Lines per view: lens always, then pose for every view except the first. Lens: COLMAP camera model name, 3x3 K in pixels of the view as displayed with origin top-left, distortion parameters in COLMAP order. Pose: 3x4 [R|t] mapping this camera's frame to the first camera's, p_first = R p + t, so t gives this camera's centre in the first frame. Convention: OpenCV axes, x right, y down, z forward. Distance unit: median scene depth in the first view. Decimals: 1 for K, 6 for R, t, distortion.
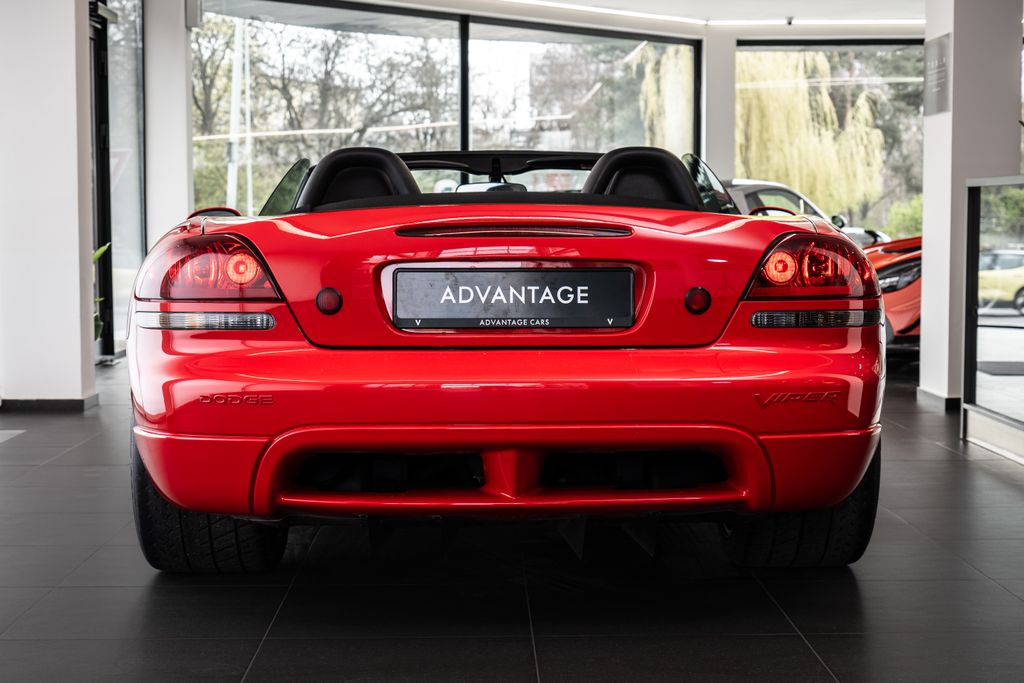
lens RADIAL K [[1779.6, 0, 512.0], [0, 1779.6, 341.5], [0, 0, 1]] dist [0.060055, 0.111829]
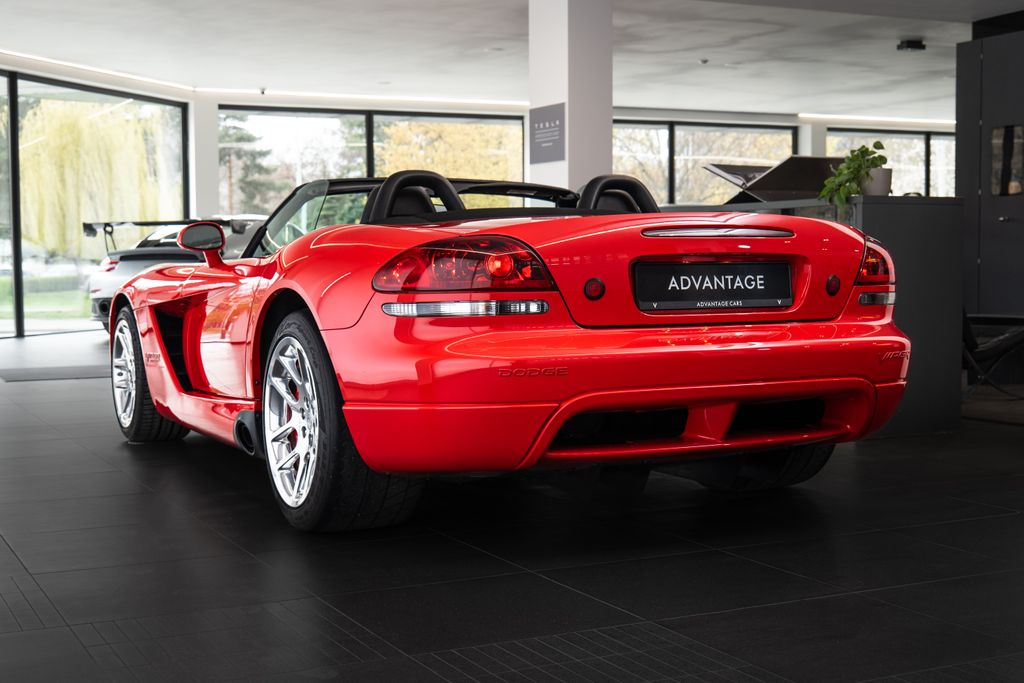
lens RADIAL K [[1432.2, 0, 512.0], [0, 1432.2, 341.5], [0, 0, 1]] dist [-0.004124, 0.008361]
pose [[0.902979, -0.030290, 0.428616, -0.574942], [0.034395, 0.999407, -0.001833, 0.012972], [-0.428307, 0.016398, 0.903485, 0.132596]]
